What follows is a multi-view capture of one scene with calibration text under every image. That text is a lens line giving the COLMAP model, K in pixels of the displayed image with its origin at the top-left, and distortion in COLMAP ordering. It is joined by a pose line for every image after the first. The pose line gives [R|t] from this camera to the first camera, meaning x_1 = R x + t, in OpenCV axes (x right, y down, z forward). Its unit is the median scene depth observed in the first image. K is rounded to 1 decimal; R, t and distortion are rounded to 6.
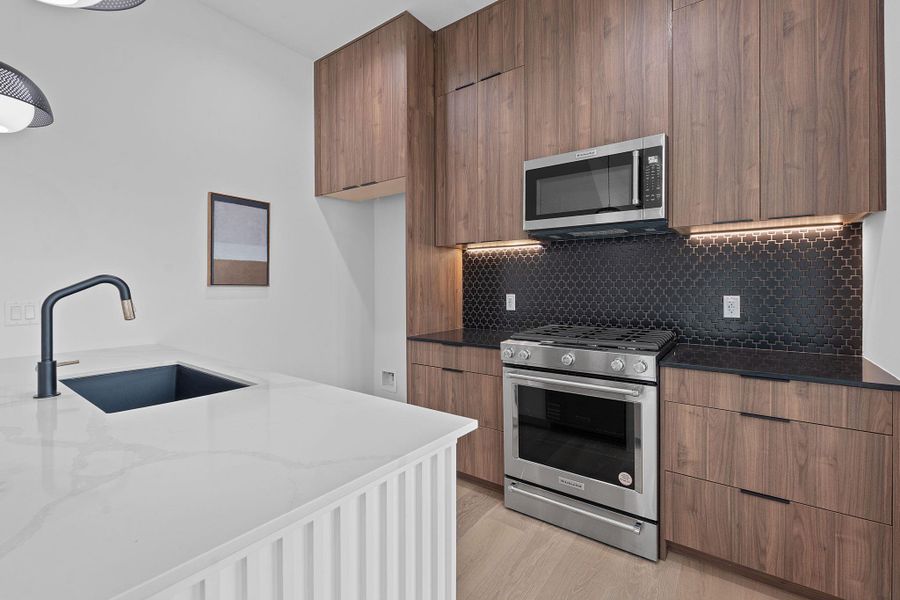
lens RADIAL K [[397.9, 0, 452.0], [0, 397.9, 287.0], [0, 0, 1]] dist [-0.007825, 0.001412]
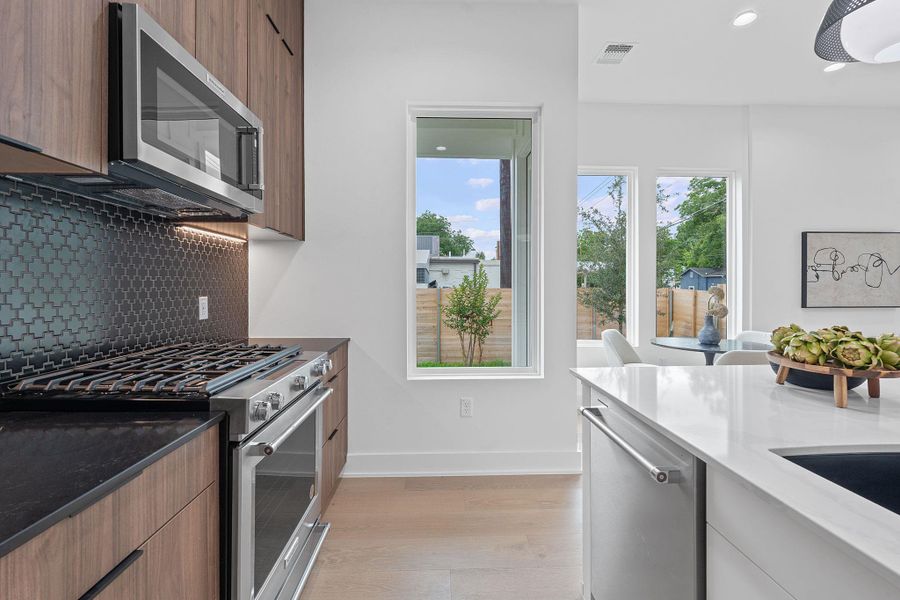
lens RADIAL K [[397.9, 0, 449.2], [0, 397.9, 287.4], [0, 0, 1]] dist [-0.007825, 0.001412]
pose [[-0.620556, 0.002704, 0.784157, -0.412331], [0.007375, 0.999970, 0.002388, 0.001741], [-0.784127, 0.007265, -0.620558, 1.093684]]
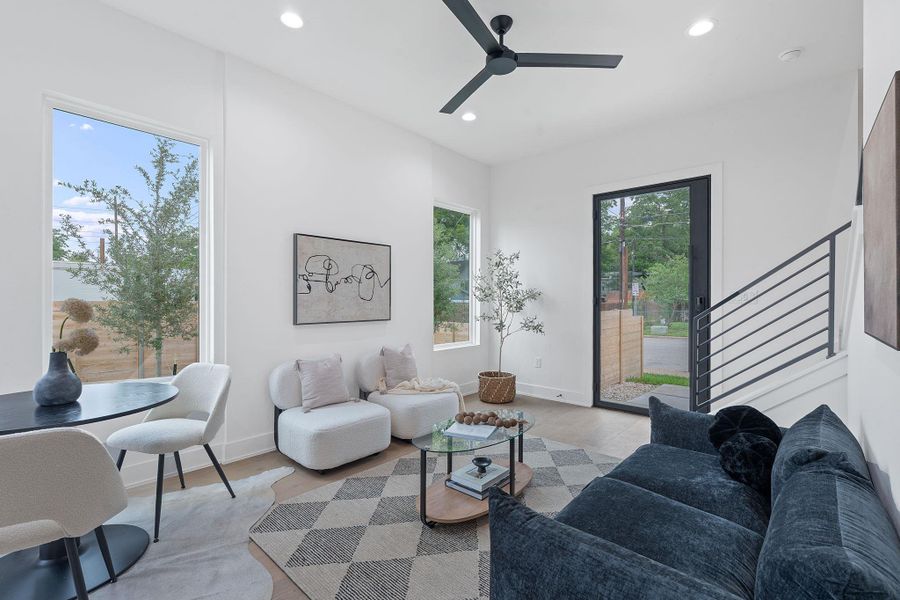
lens RADIAL K [[397.9, 0, 446.8], [0, 397.9, 300.9], [0, 0, 1]] dist [-0.007825, 0.001412]
pose [[-0.995188, 0.001922, 0.097963, -0.728010], [0.002712, 0.999965, 0.007934, 0.010503], [-0.097944, 0.008162, -0.995158, 0.133460]]
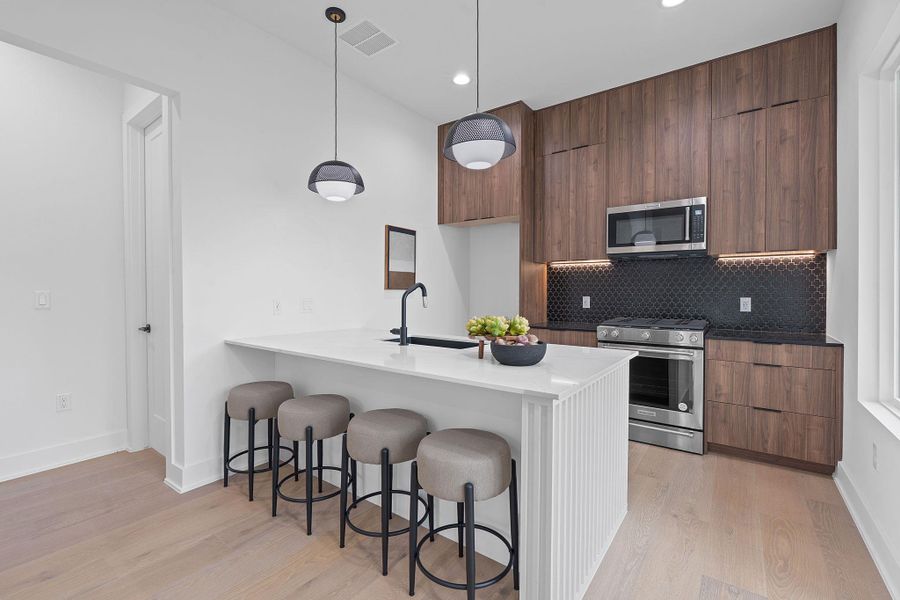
lens RADIAL K [[397.9, 0, 448.4], [0, 397.9, 293.7], [0, 0, 1]] dist [-0.007825, 0.001412]
pose [[0.999976, 0.006577, -0.002160, -0.451510], [-0.006572, 0.999975, 0.002682, 0.009701], [0.002178, -0.002668, 0.999994, -0.549951]]
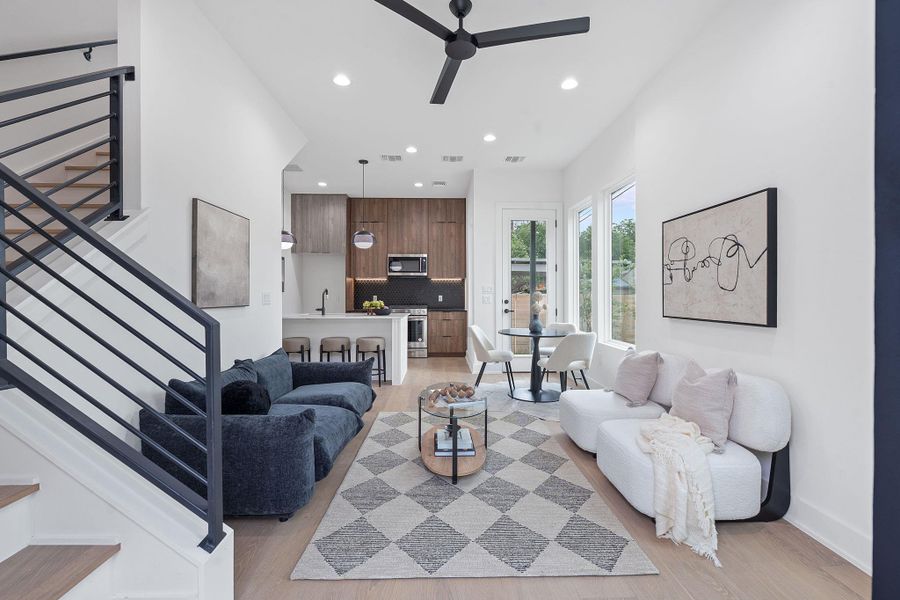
lens RADIAL K [[397.9, 0, 450.8], [0, 397.9, 293.0], [0, 0, 1]] dist [-0.007825, 0.001412]
pose [[0.786299, 0.006928, 0.617807, -1.528329], [0.000251, 0.999933, -0.011533, 0.040803], [-0.617846, 0.009223, 0.786245, -2.000805]]
